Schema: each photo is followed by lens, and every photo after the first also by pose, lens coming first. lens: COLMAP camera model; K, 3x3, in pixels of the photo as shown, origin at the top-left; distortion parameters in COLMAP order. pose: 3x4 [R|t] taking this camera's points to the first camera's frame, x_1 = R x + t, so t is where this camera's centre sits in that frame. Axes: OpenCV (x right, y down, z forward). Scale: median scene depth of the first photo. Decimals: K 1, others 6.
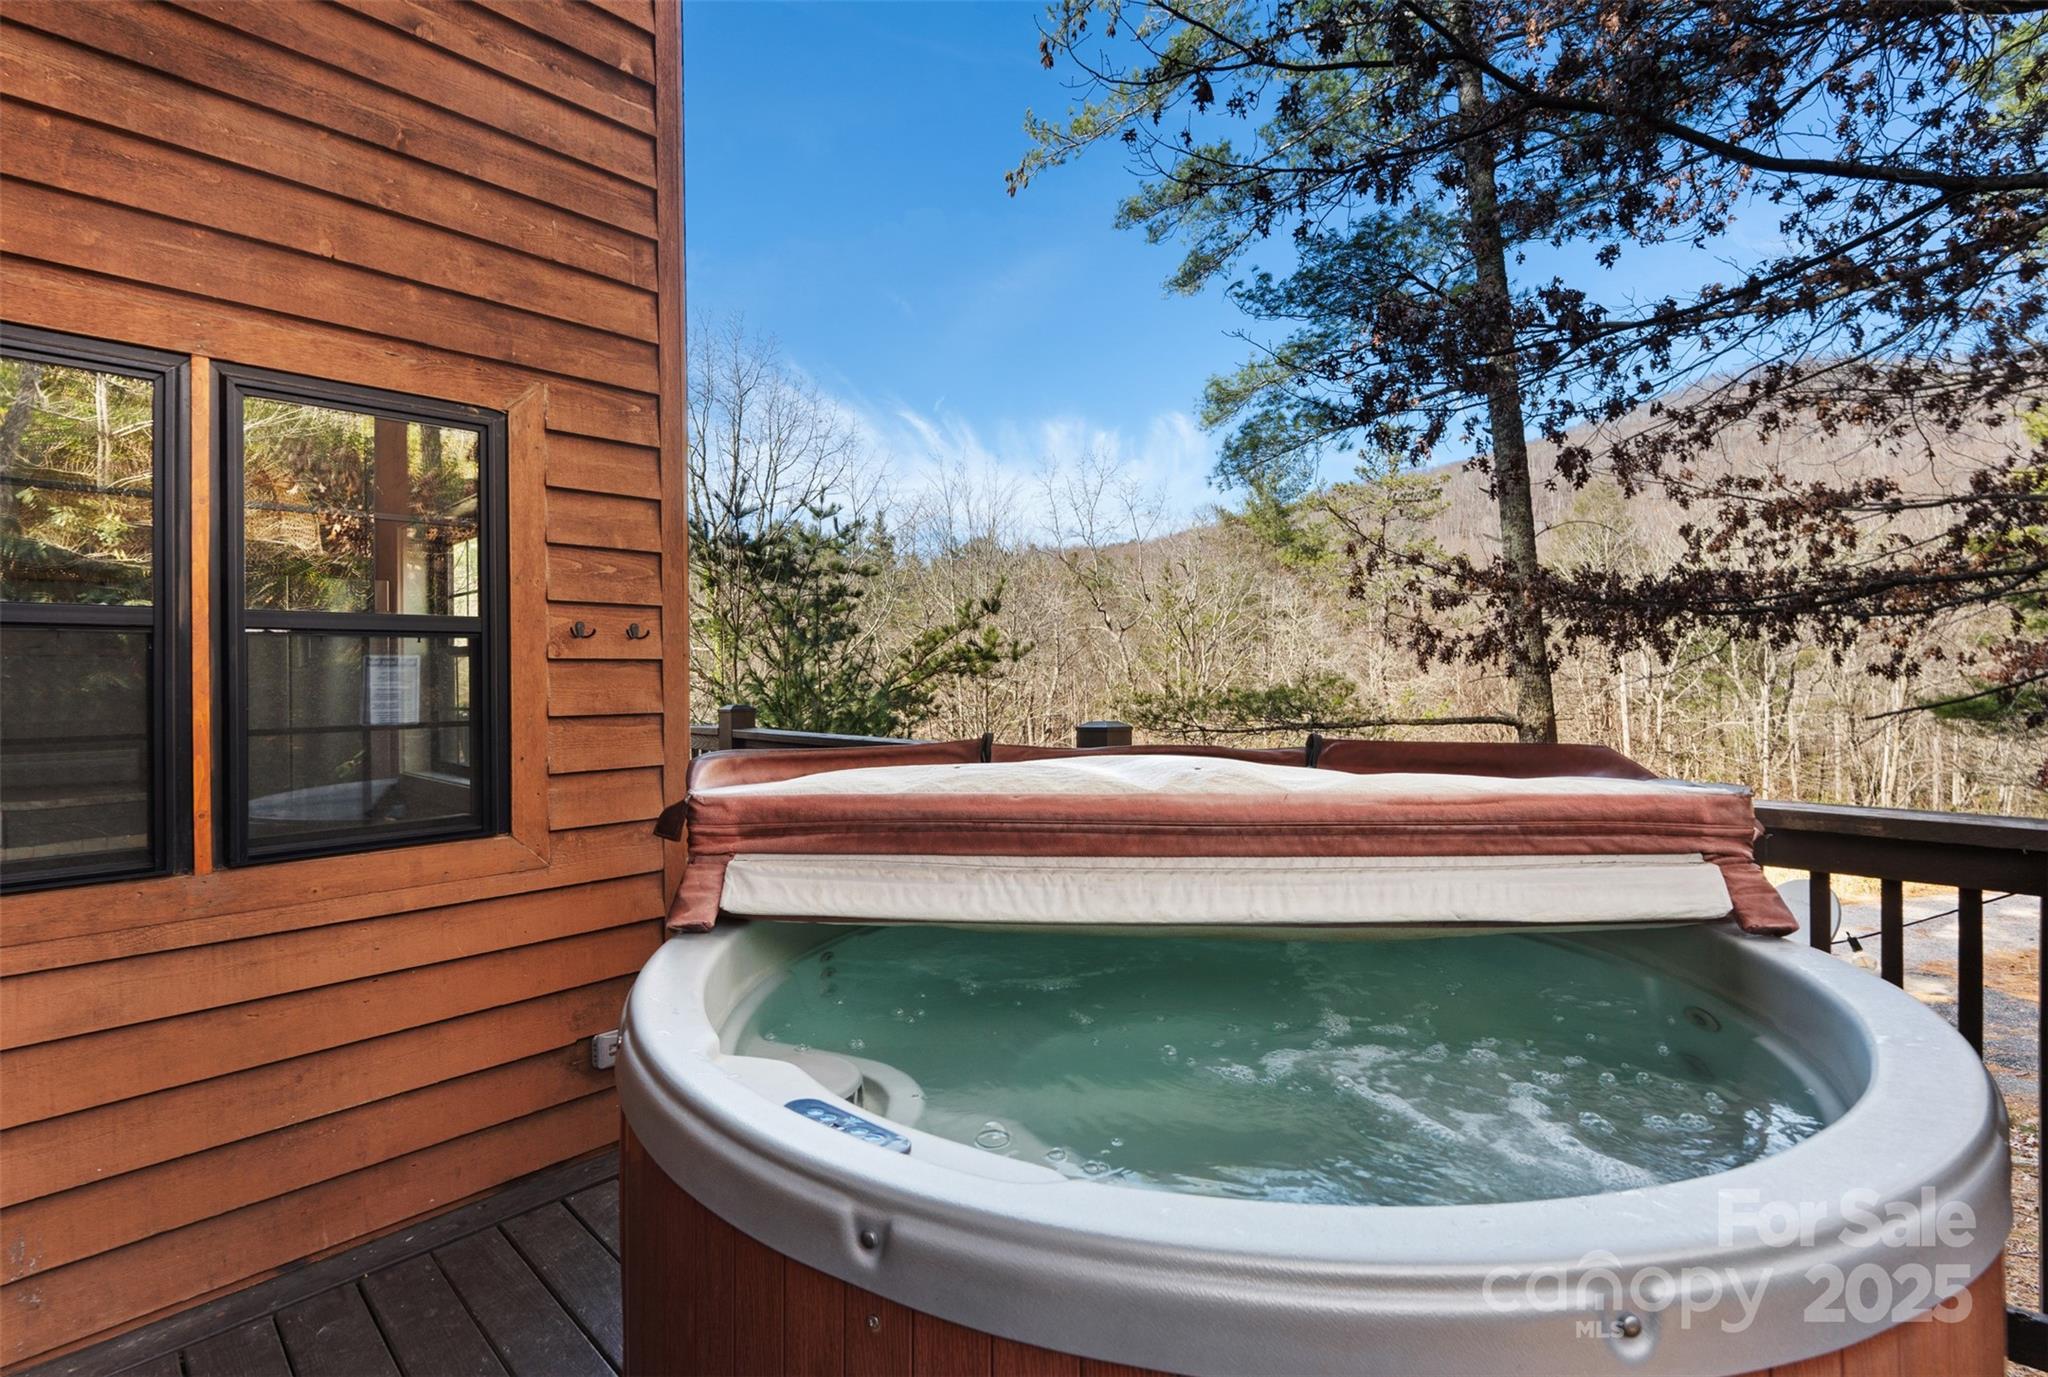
lens RADIAL K [[921.2, 0, 1026.1], [0, 921.2, 683.7], [0, 0, 1]] dist [0.003005, 0.000111]
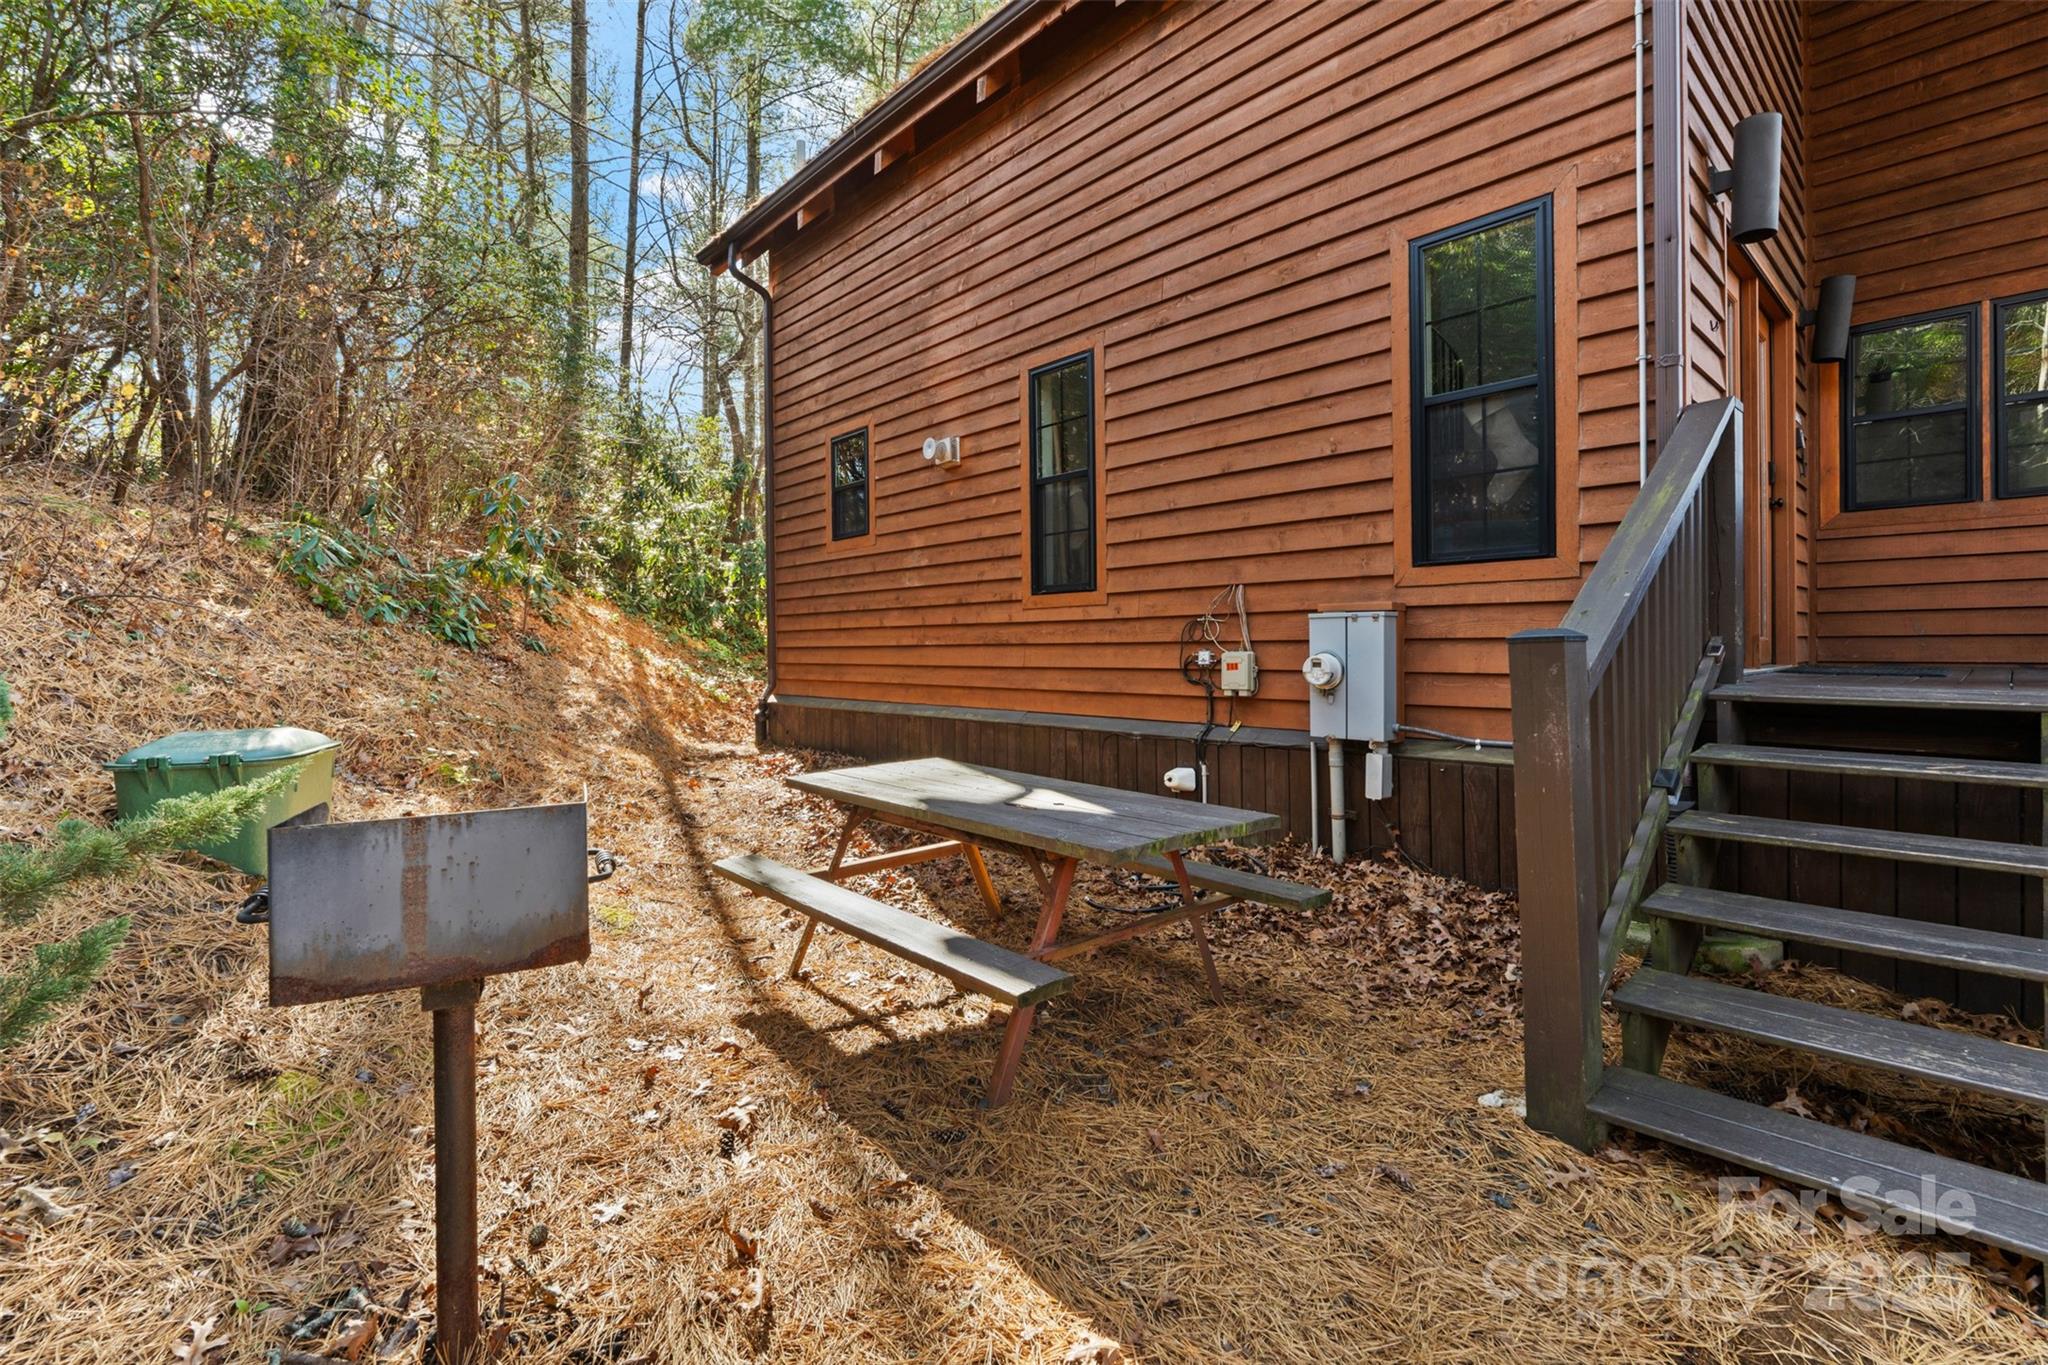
lens RADIAL K [[921.2, 0, 1044.6], [0, 921.2, 650.2], [0, 0, 1]] dist [0.003005, 0.000111]
pose [[0.028263, 0.000589, -0.999600, 1.579271], [0.002380, 0.999997, 0.000657, 0.600360], [0.999598, -0.002398, 0.028262, -1.665781]]
